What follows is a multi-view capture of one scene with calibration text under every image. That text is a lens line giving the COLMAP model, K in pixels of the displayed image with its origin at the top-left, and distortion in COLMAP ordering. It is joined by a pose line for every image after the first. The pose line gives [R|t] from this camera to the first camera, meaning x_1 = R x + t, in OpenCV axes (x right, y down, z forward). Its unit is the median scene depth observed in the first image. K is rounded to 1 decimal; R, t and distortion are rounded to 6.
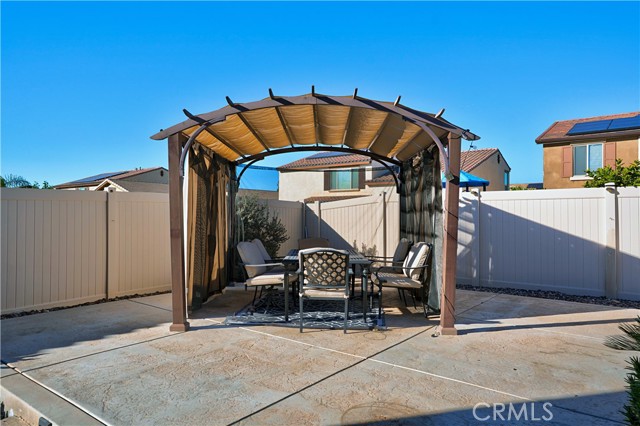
lens RADIAL K [[434.0, 0, 320.0], [0, 434.0, 213.0], [0, 0, 1]] dist [-0.001630, 0.000336]
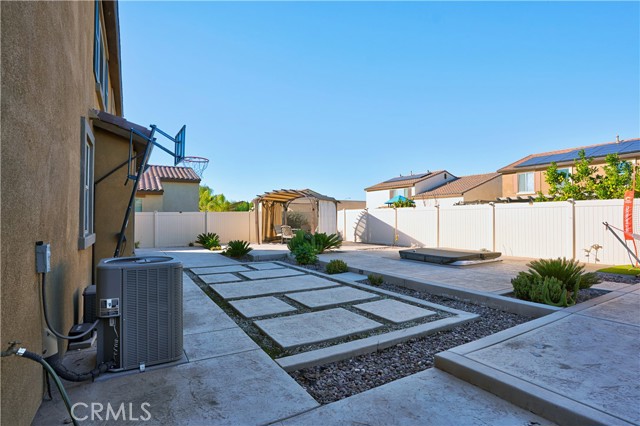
lens RADIAL K [[321.4, 0, 320.0], [0, 321.4, 213.0], [0, 0, 1]] dist [-0.001854, -0.000161]
pose [[0.936039, -0.012263, -0.351684, 0.374164], [0.009381, 0.999907, -0.009898, -0.003146], [0.351772, 0.005966, 0.936067, -0.479817]]
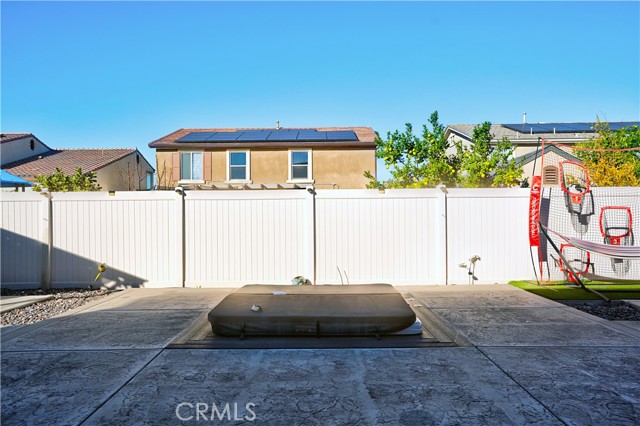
lens RADIAL K [[453.6, 0, 320.0], [0, 453.6, 213.0], [0, 0, 1]] dist [0.002947, 0.002274]
pose [[0.793947, -0.004453, 0.607970, 0.199296], [0.005213, 0.999986, 0.000516, 0.000120], [-0.607964, 0.002760, 0.793960, -0.155963]]
